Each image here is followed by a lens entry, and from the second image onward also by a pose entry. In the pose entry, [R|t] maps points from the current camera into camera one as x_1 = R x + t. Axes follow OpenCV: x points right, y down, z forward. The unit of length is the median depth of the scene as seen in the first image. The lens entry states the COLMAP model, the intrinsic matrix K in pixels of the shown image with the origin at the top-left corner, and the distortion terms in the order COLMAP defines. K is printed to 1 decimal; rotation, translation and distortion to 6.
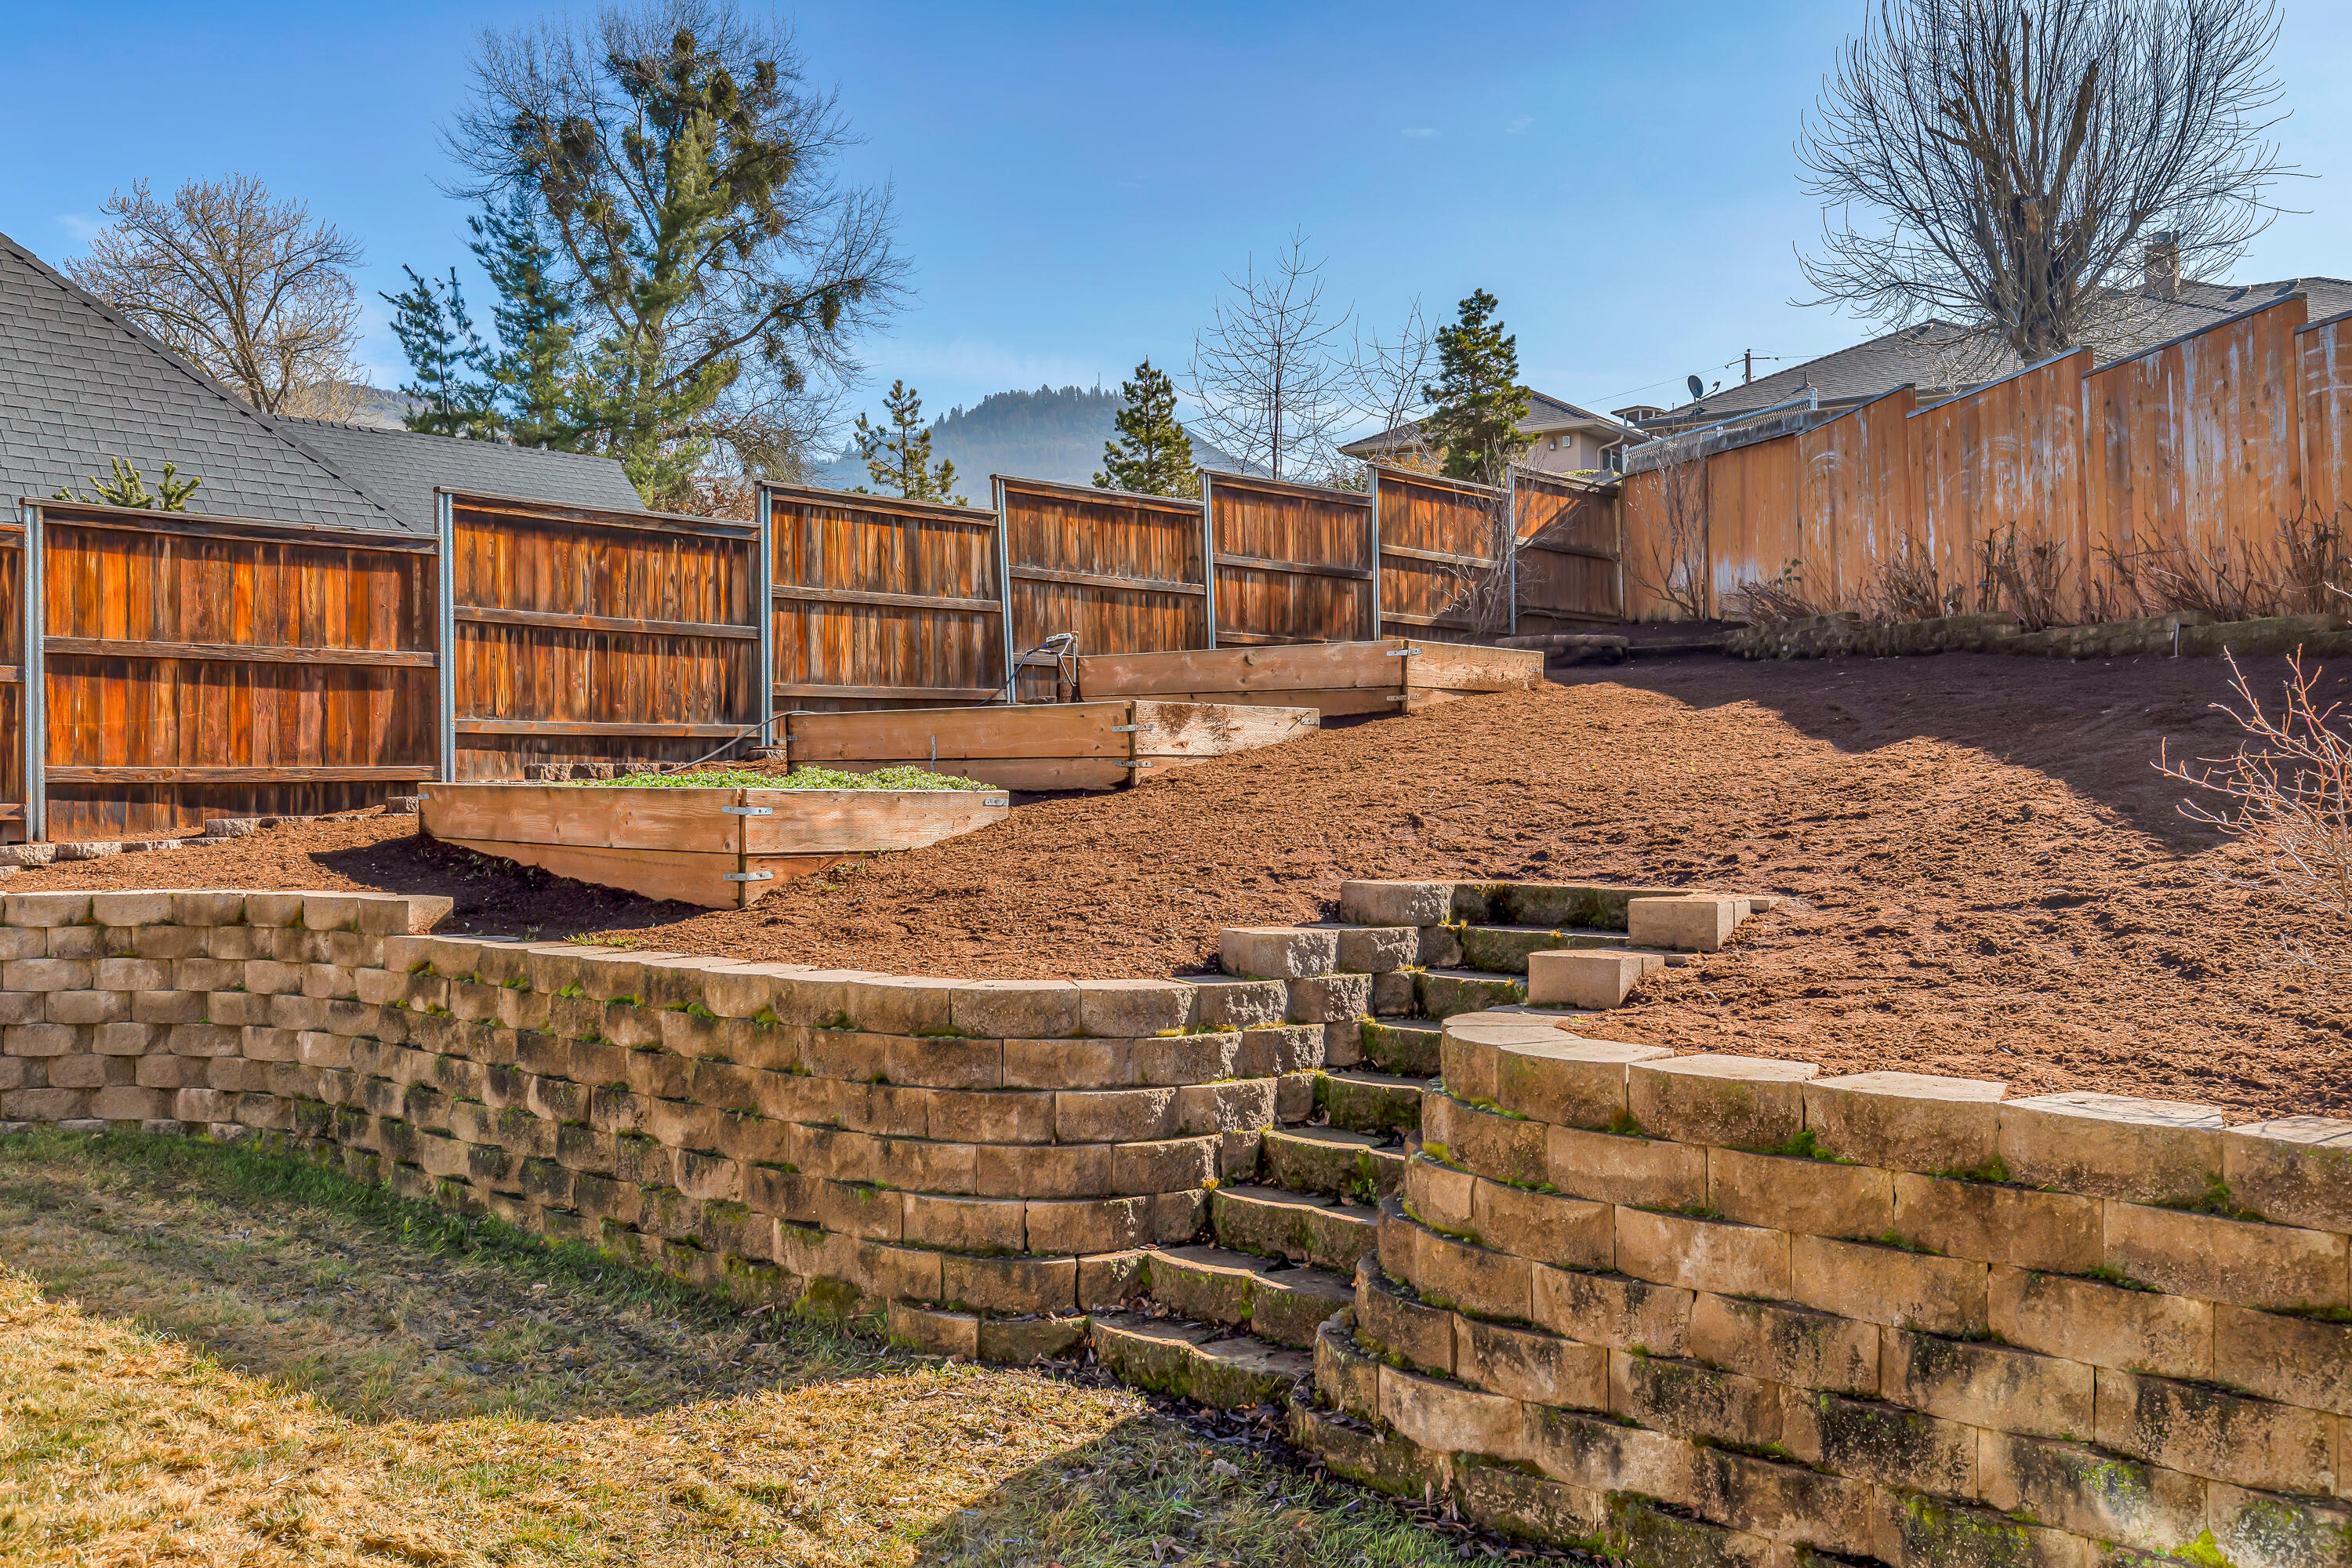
lens RADIAL K [[1980.6, 0, 1171.6], [0, 1980.6, 737.1], [0, 0, 1]] dist [0.003075, -0.001996]
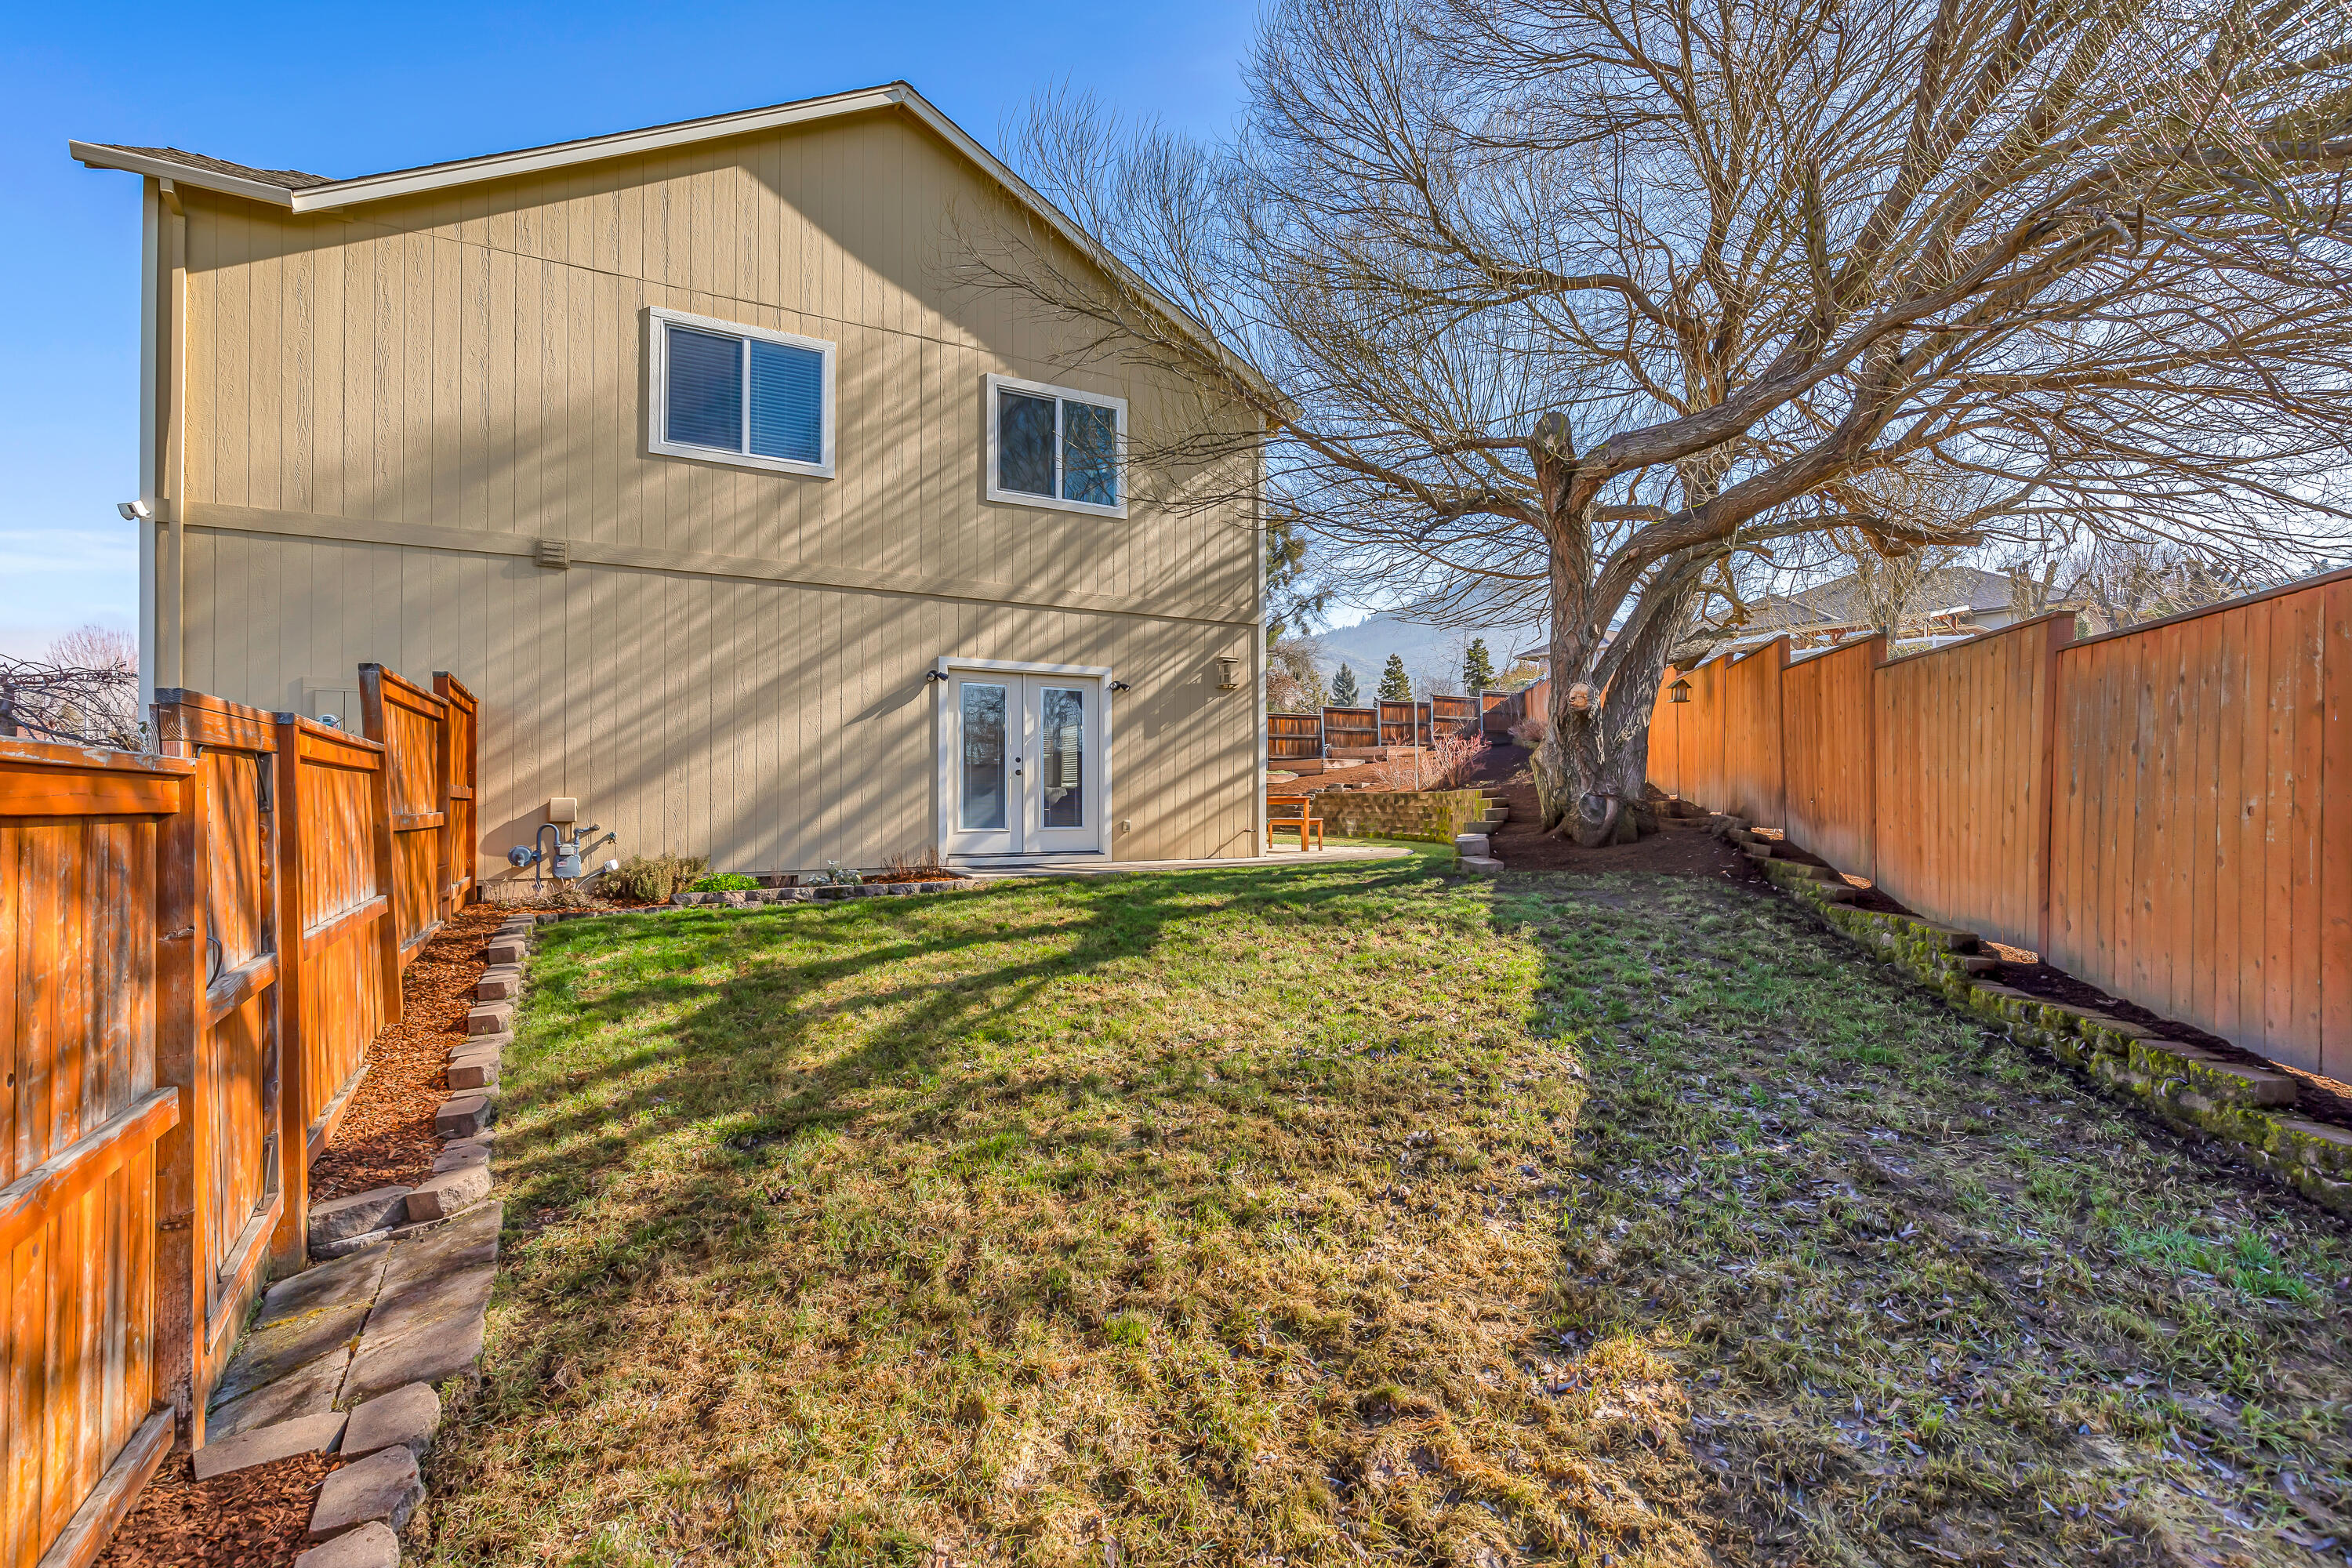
lens RADIAL K [[1098.6, 0, 1176.8], [0, 1098.6, 818.7], [0, 0, 1]] dist [0.039969, -0.014844]
pose [[0.945742, 0.010521, -0.324749, 0.243053], [0.002480, 0.999213, 0.039594, 0.010973], [0.324910, -0.038251, 0.944971, -0.854922]]
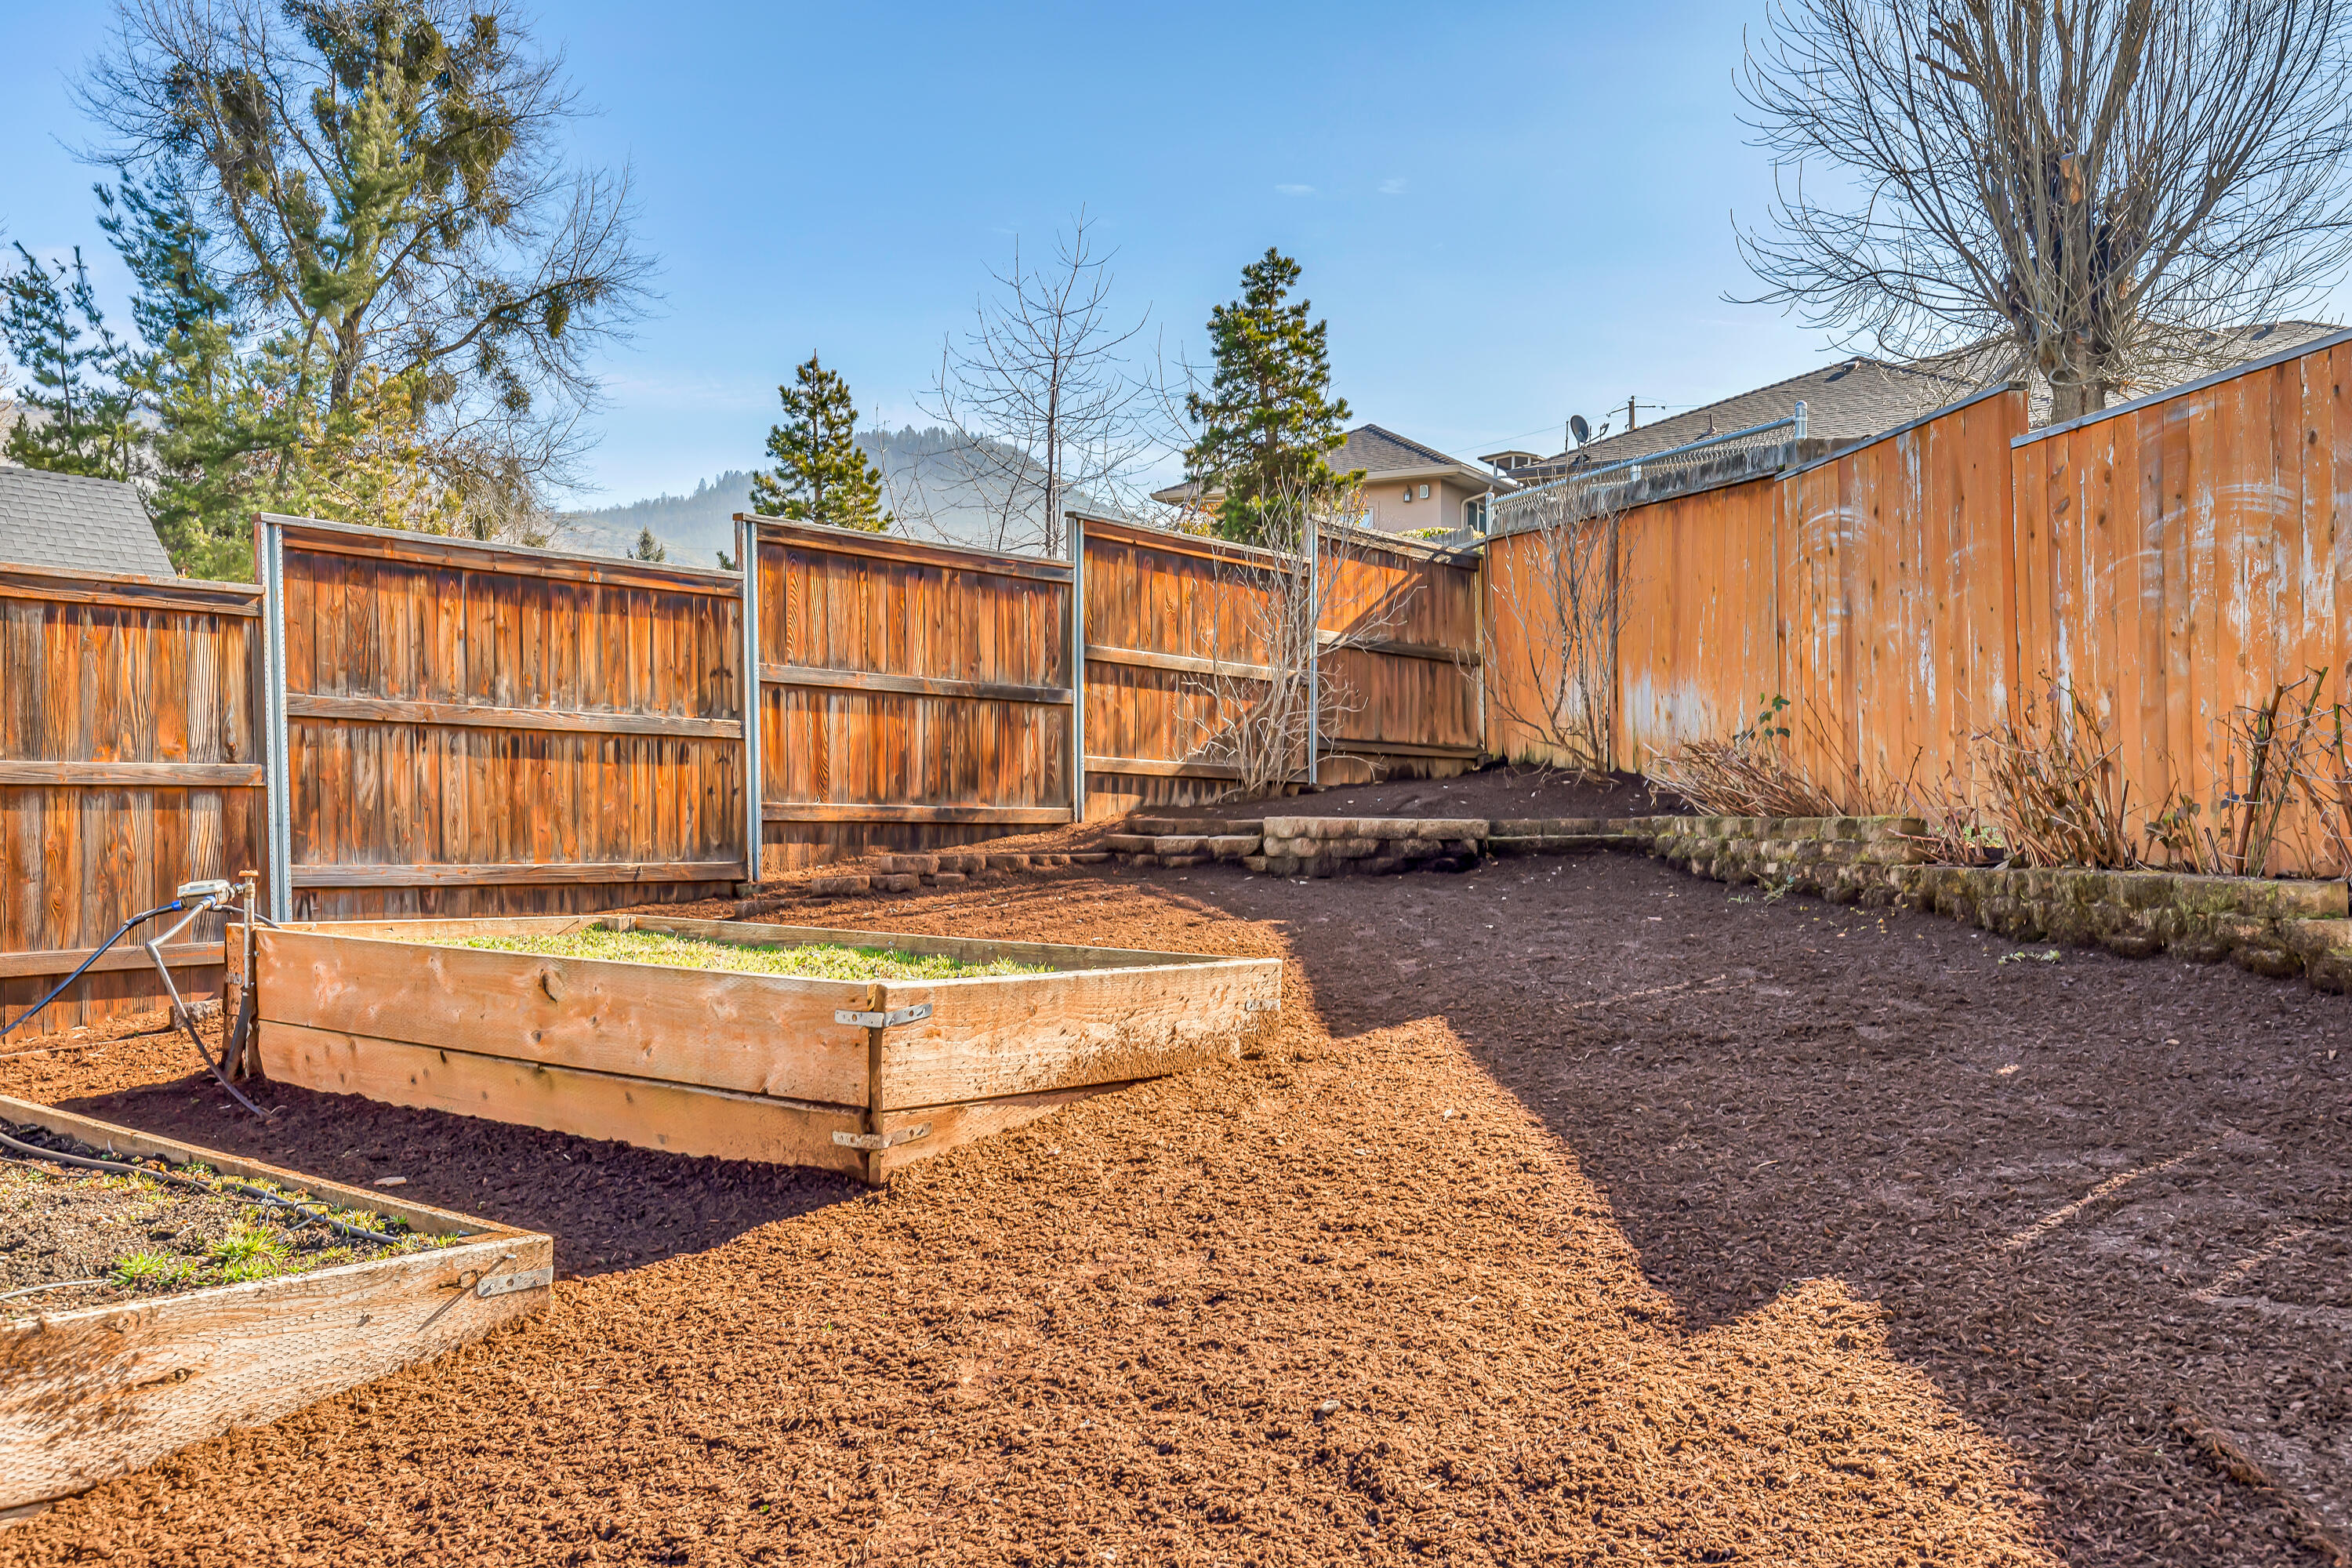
lens RADIAL K [[2000.2, 0, 1176.0], [0, 2000.2, 784.0], [0, 0, 1]] dist [-0.002304, 0.005402]
pose [[0.997627, 0.013980, 0.067418, 0.068768], [-0.013870, 0.999902, -0.002097, -0.040268], [-0.067440, 0.001157, 0.997723, 0.290373]]
